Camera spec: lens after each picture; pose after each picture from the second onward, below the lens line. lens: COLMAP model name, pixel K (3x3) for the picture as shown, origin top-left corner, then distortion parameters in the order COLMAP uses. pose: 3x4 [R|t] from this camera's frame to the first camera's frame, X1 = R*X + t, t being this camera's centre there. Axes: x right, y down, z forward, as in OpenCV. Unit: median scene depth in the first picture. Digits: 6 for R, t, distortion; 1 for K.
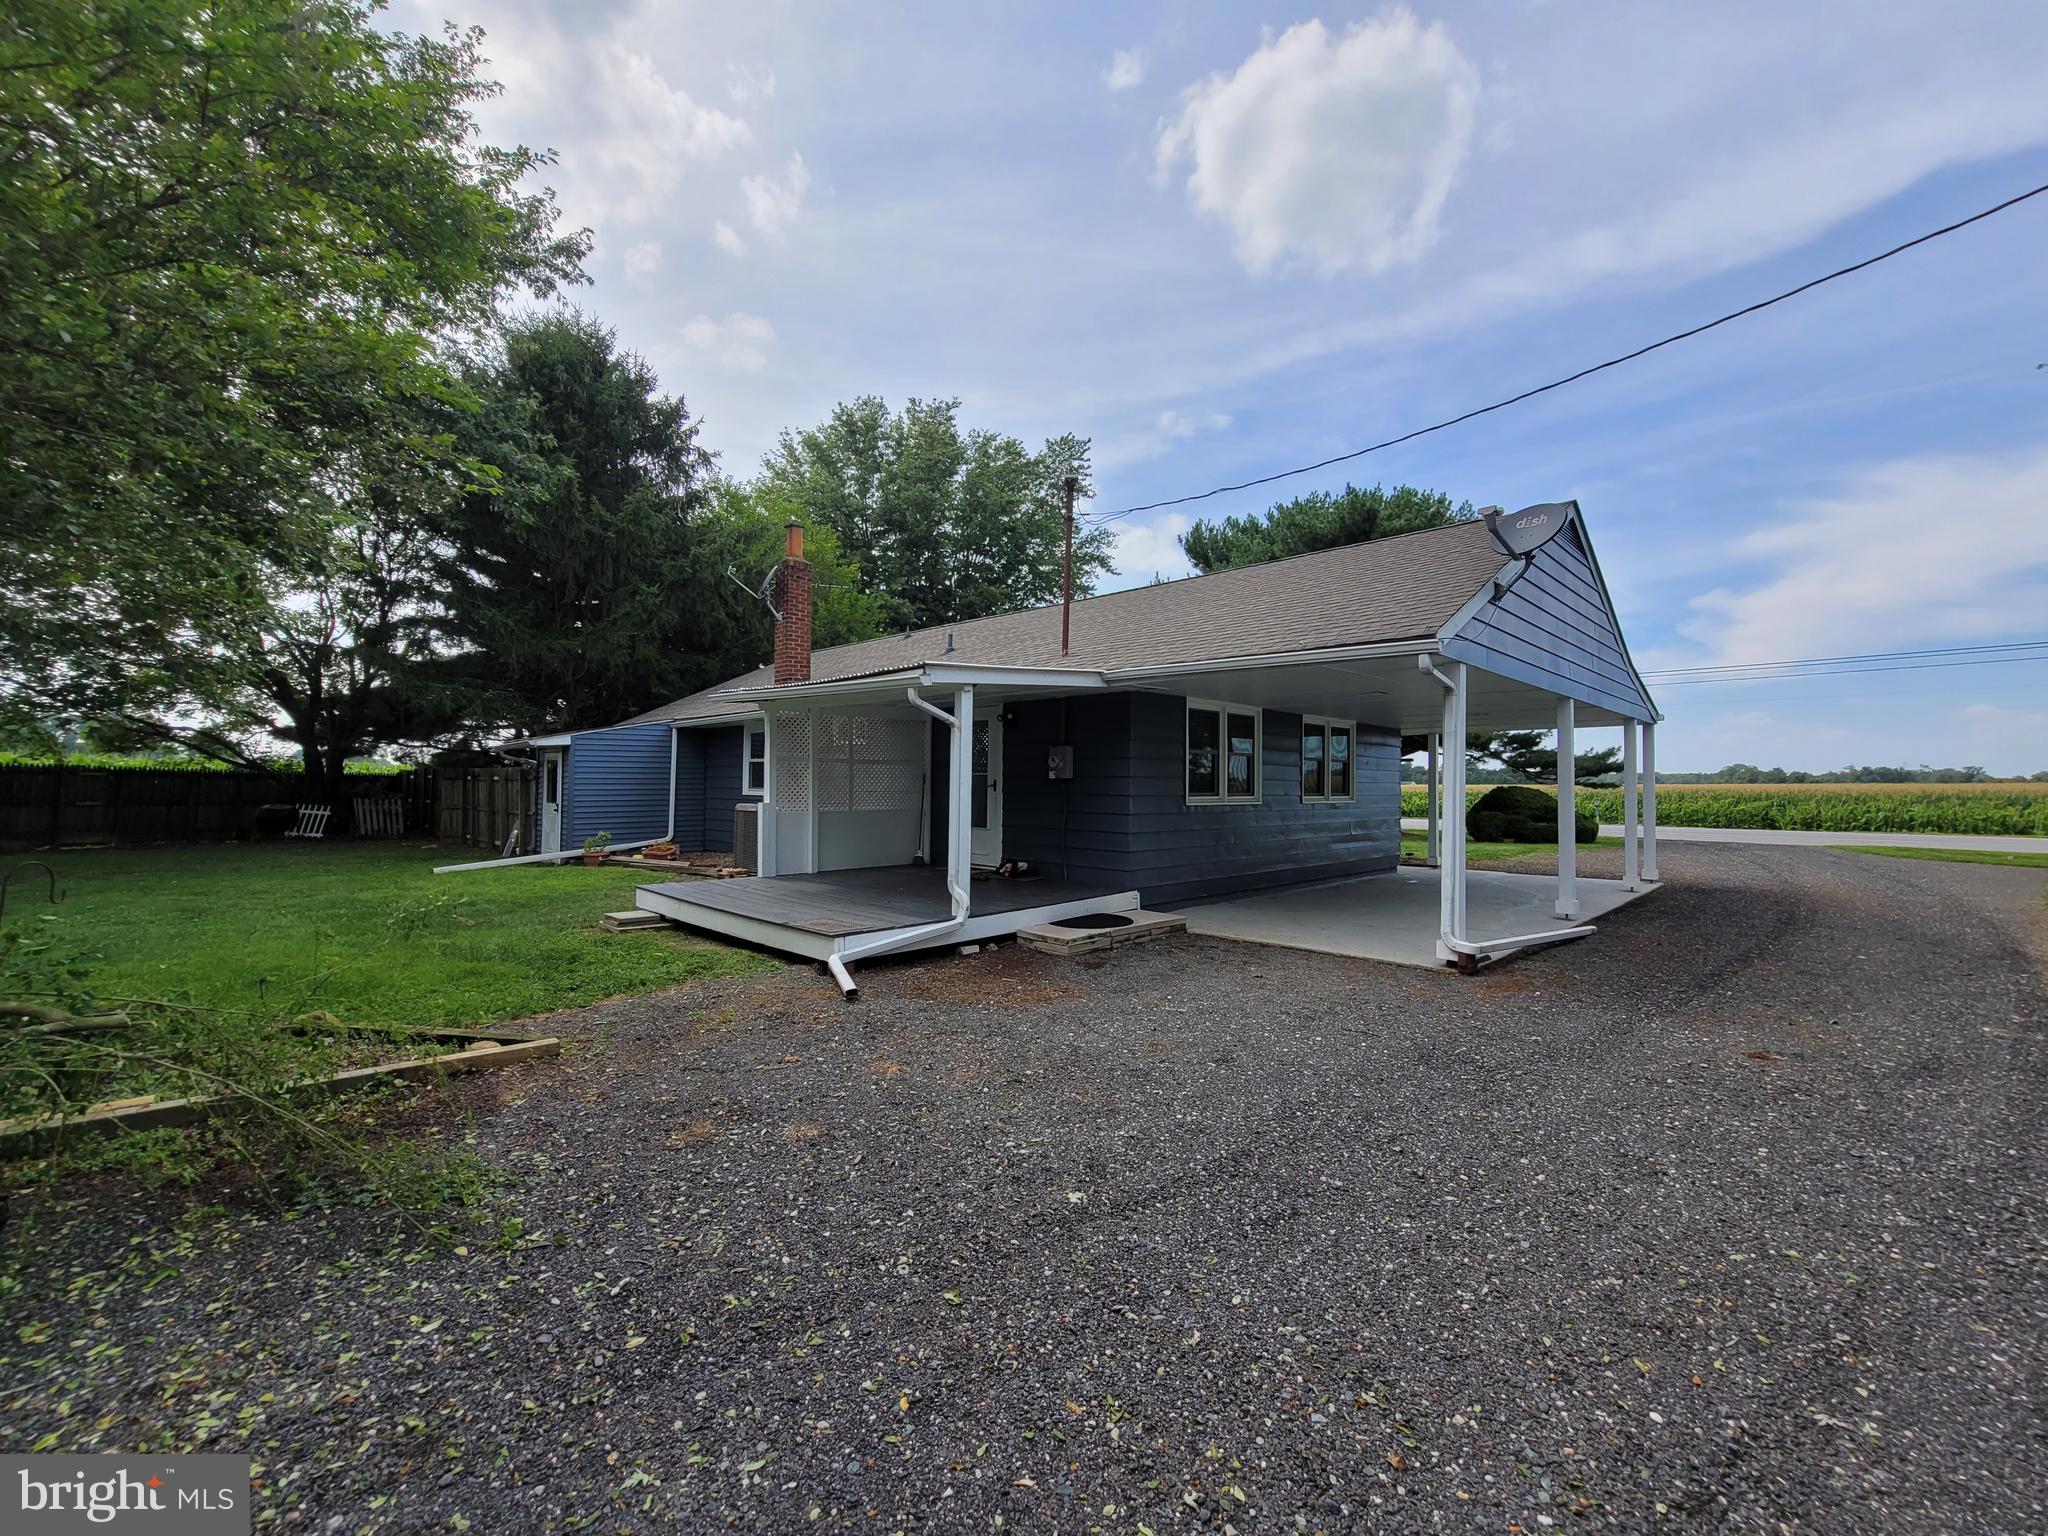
lens RADIAL K [[835.2, 0, 1024.9], [0, 835.2, 763.3], [0, 0, 1]] dist [-0.004208, 0.000583]
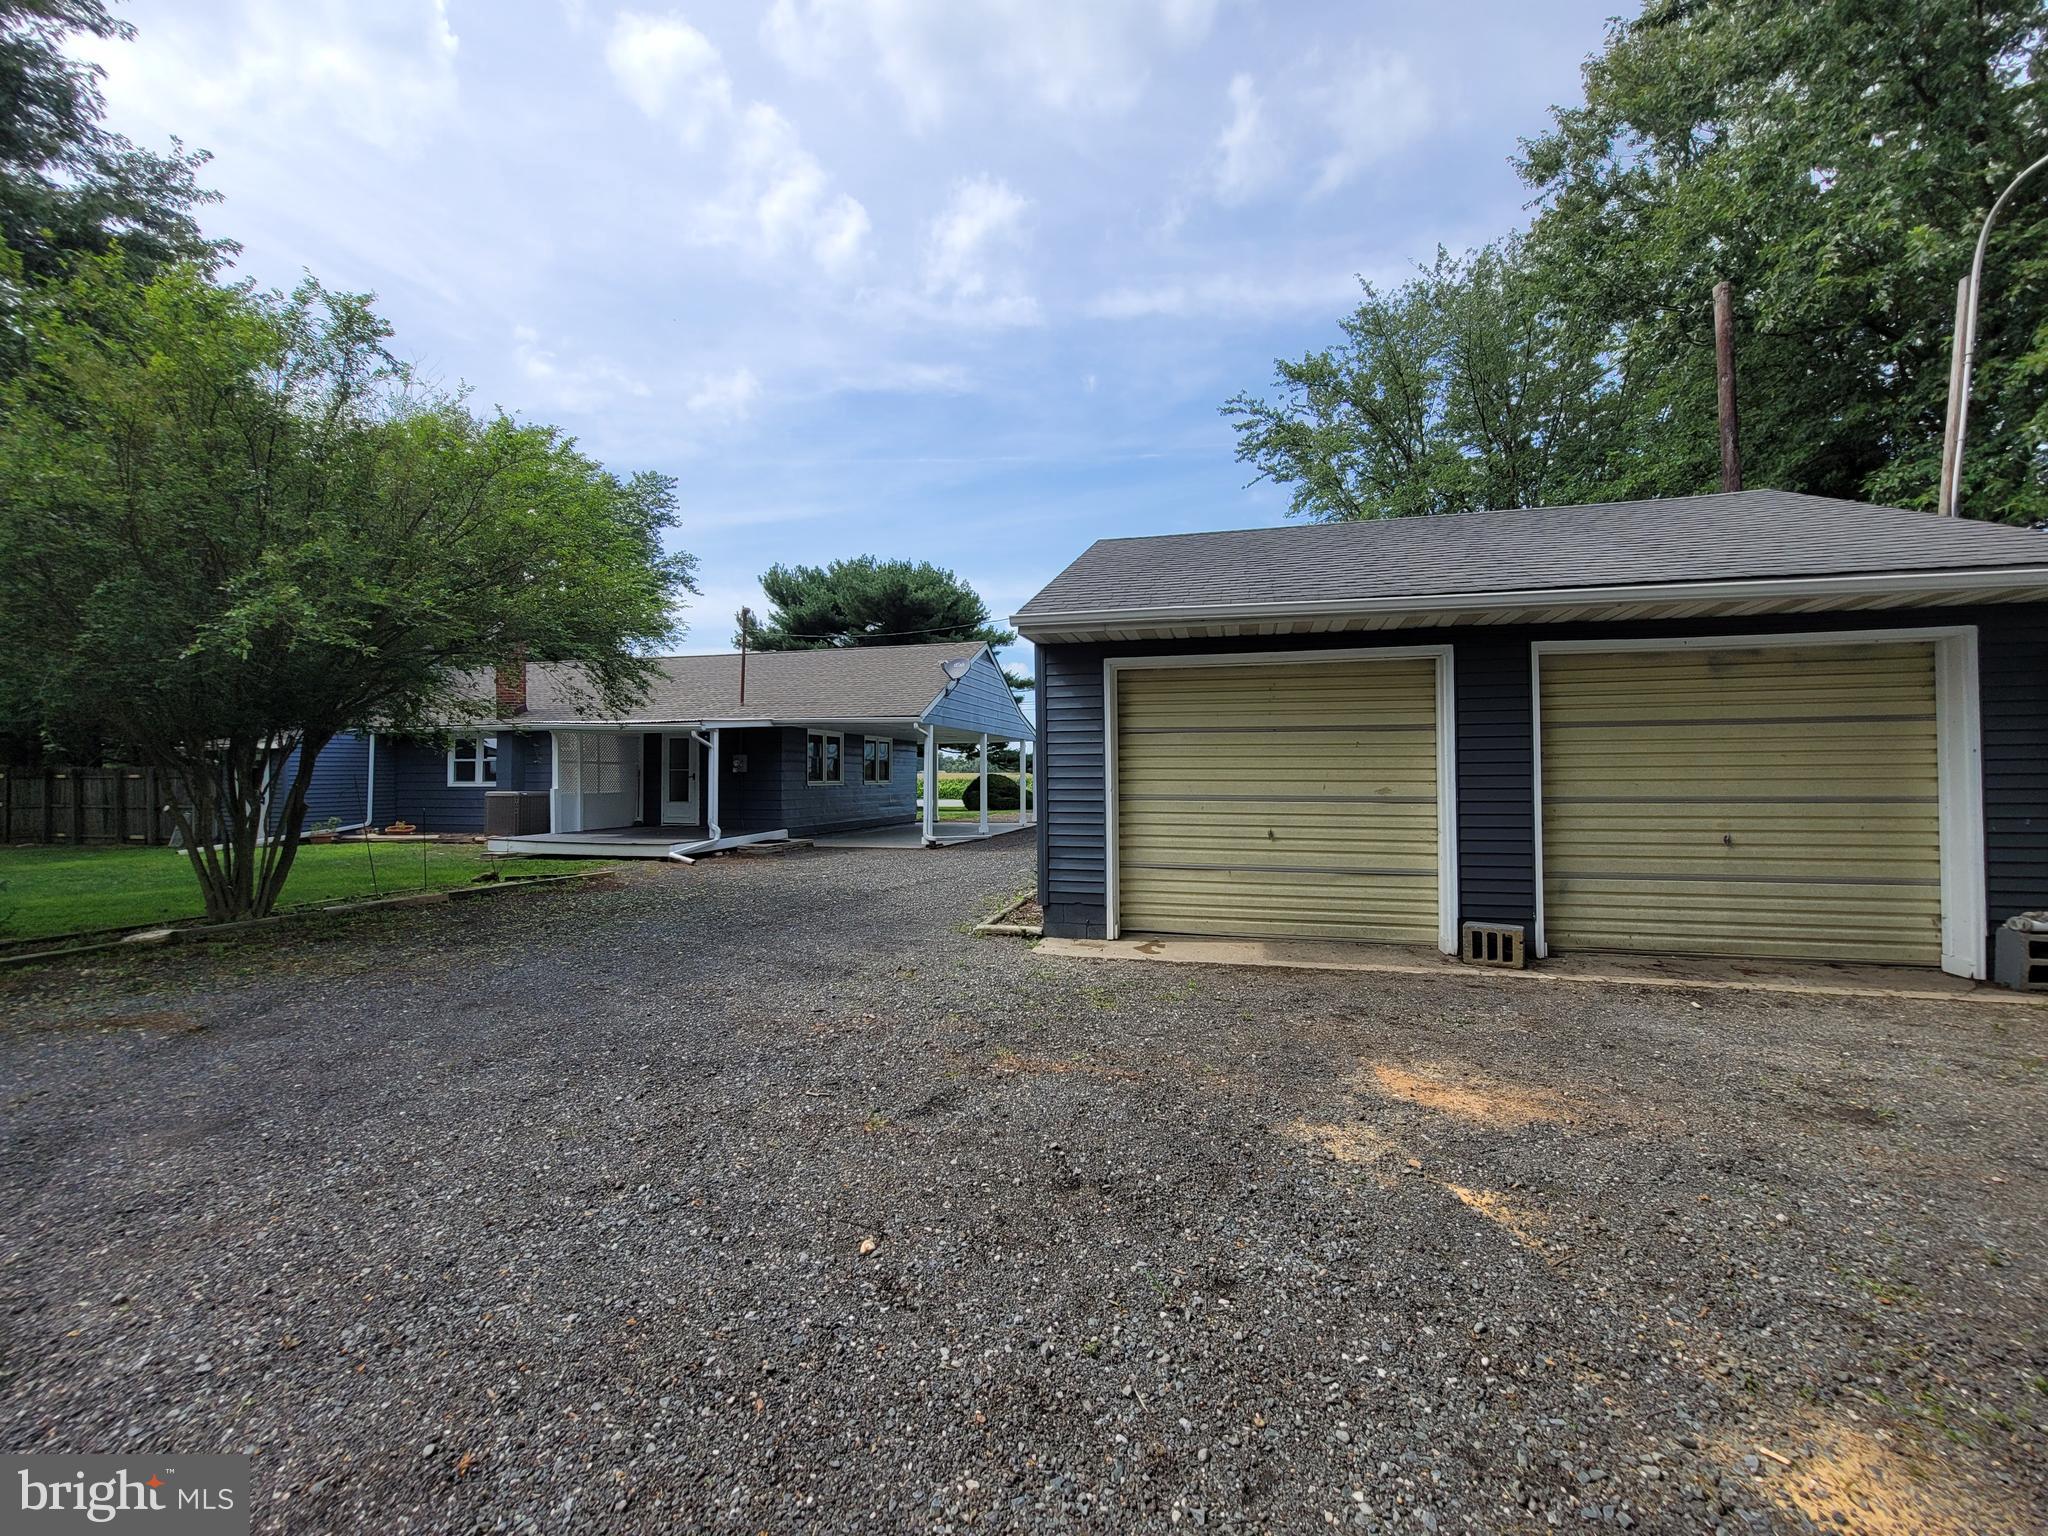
lens RADIAL K [[835.2, 0, 1024.9], [0, 835.2, 763.3], [0, 0, 1]] dist [-0.004208, 0.000583]
pose [[0.862198, -0.004494, 0.506552, -0.322405], [-0.000909, 0.999945, 0.010419, -0.019405], [-0.506571, -0.009443, 0.862147, -0.836610]]
